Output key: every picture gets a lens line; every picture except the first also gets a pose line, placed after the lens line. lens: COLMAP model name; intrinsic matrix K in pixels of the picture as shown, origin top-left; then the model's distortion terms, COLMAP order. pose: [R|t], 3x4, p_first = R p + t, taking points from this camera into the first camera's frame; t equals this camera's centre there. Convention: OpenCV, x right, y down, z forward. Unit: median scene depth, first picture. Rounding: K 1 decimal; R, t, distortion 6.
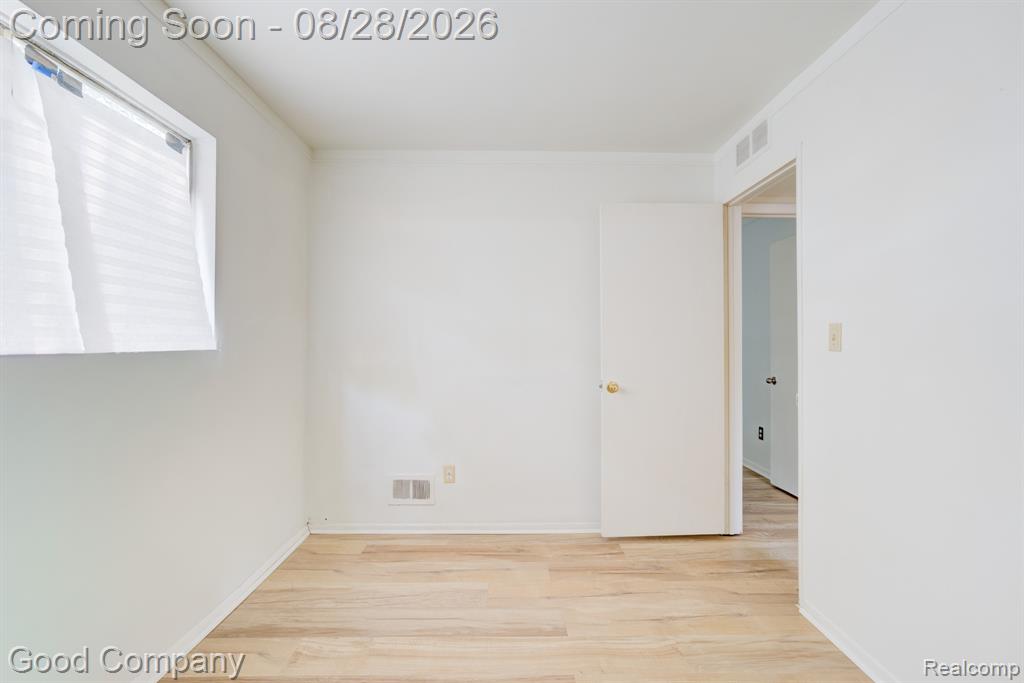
lens RADIAL K [[478.5, 0, 505.9], [0, 478.5, 339.9], [0, 0, 1]] dist [-0.018939, 0.007621]
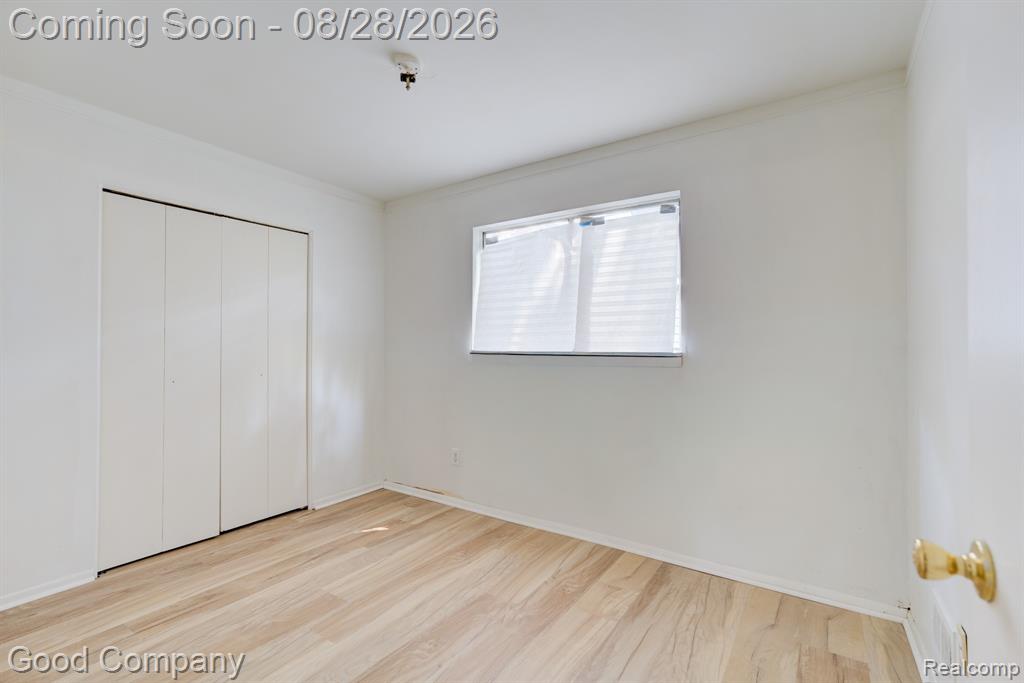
lens RADIAL K [[478.5, 0, 519.1], [0, 478.5, 340.4], [0, 0, 1]] dist [-0.018939, 0.007621]
pose [[-0.574075, -0.011525, -0.818722, 0.738781], [0.001296, 0.999887, -0.014984, 0.006630], [0.818802, -0.009663, -0.573995, 1.445085]]
